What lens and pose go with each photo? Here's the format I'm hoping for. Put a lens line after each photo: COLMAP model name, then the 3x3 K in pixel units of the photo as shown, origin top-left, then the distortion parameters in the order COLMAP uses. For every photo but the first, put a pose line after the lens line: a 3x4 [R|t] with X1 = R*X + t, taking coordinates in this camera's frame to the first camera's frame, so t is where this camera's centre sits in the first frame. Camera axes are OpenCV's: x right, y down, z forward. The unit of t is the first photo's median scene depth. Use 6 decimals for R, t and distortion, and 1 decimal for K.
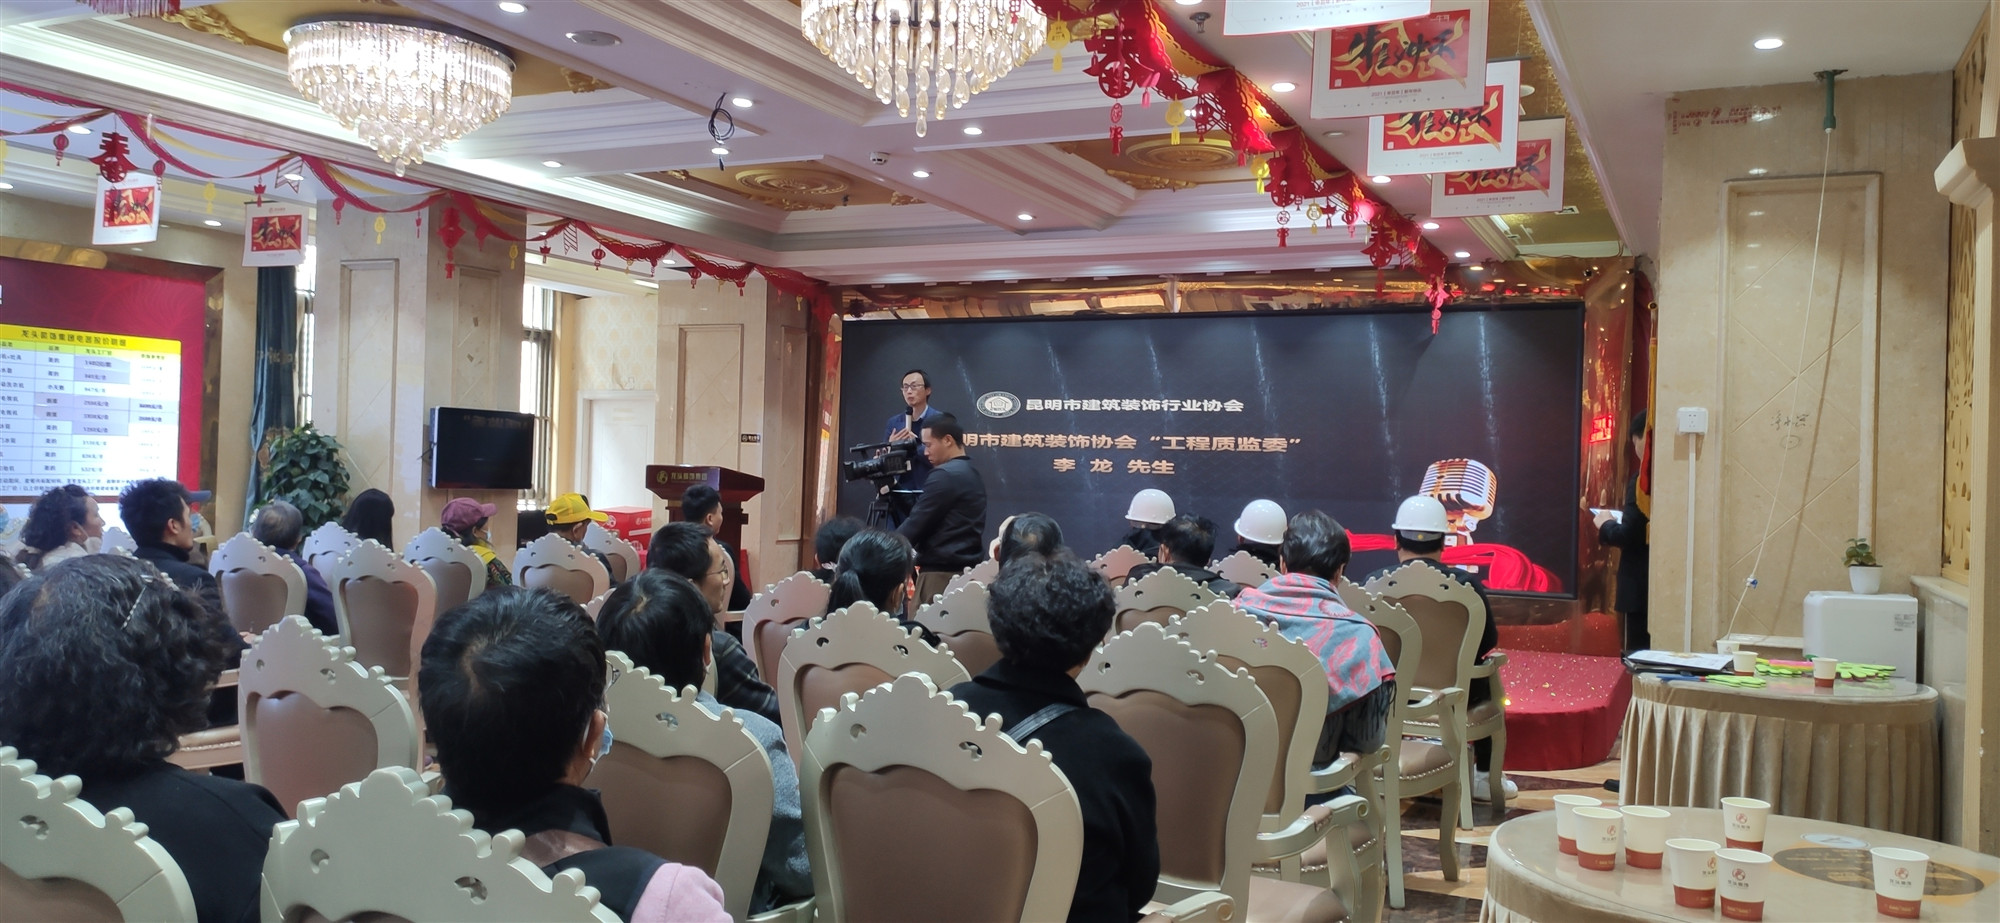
lens RADIAL K [[1506.0, 0, 1000.0], [0, 1506.0, 461.5], [0, 0, 1]] dist [0.101146, -0.139751]
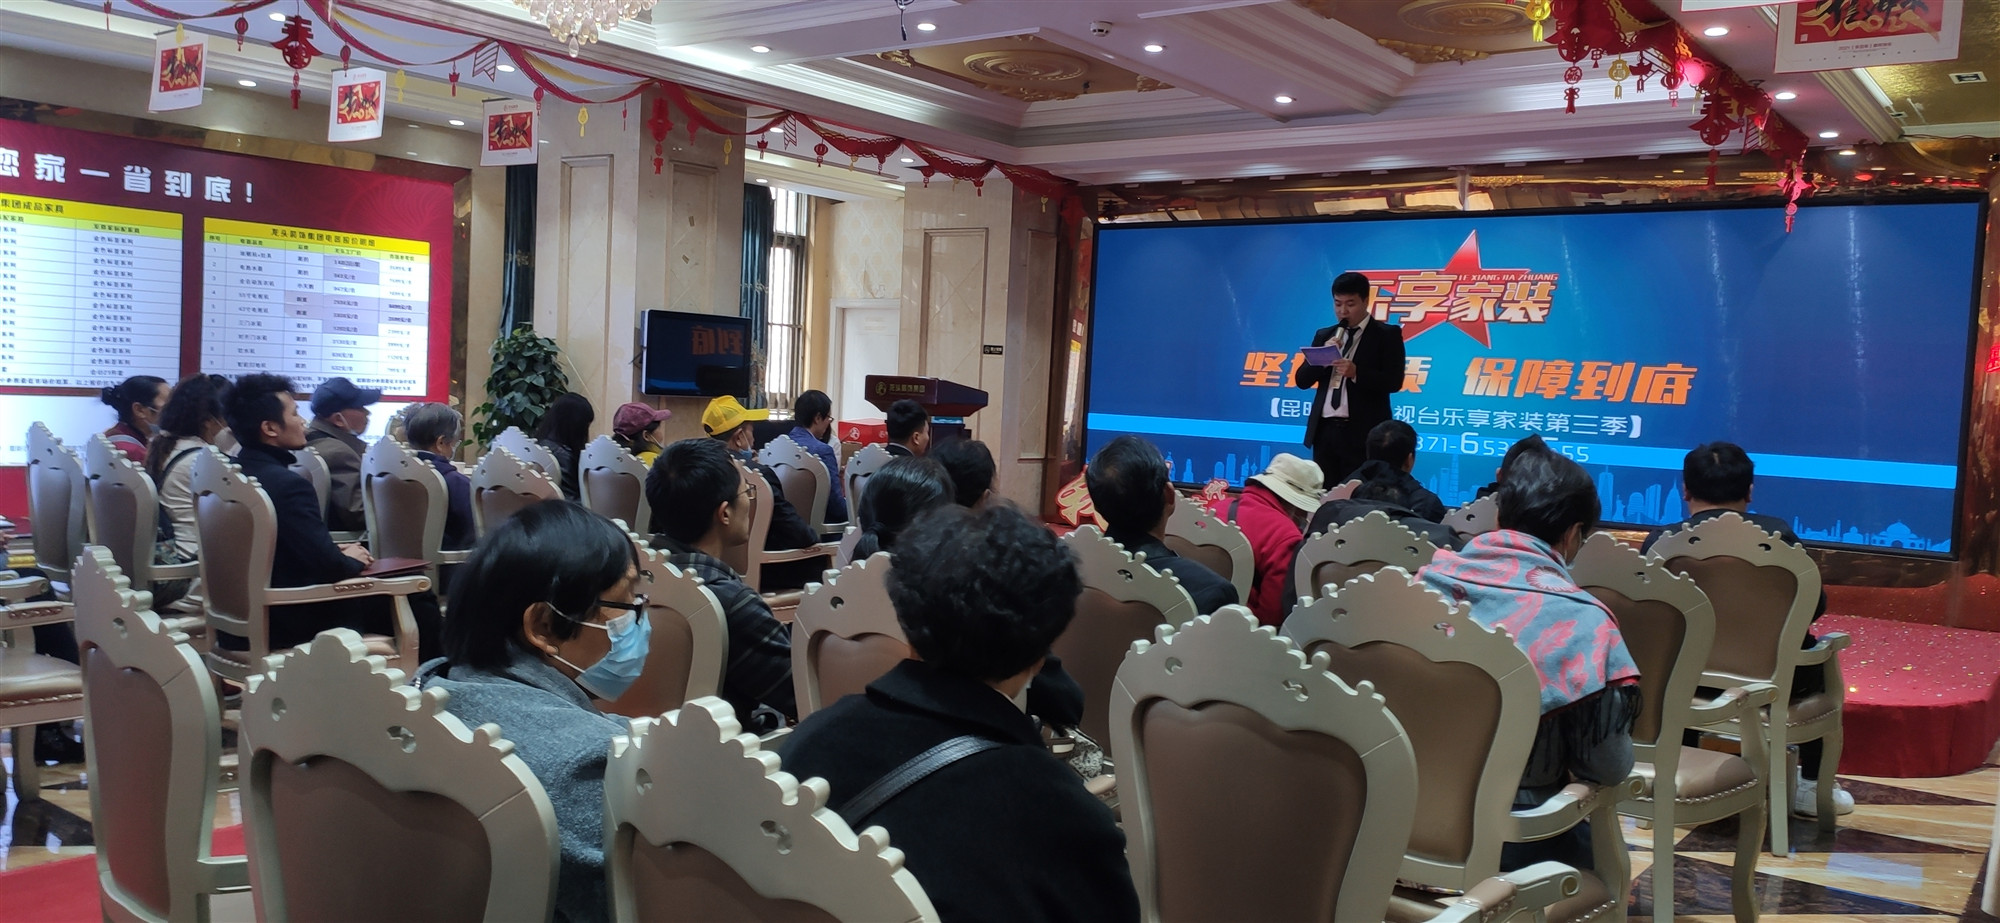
lens RADIAL K [[1506.0, 0, 1000.0], [0, 1506.0, 461.5], [0, 0, 1]] dist [0.101146, -0.139751]
pose [[0.978838, 0.030462, -0.202357, 0.041043], [-0.019396, 0.998217, 0.056447, 0.001415], [0.203716, -0.051328, 0.977684, 0.096176]]
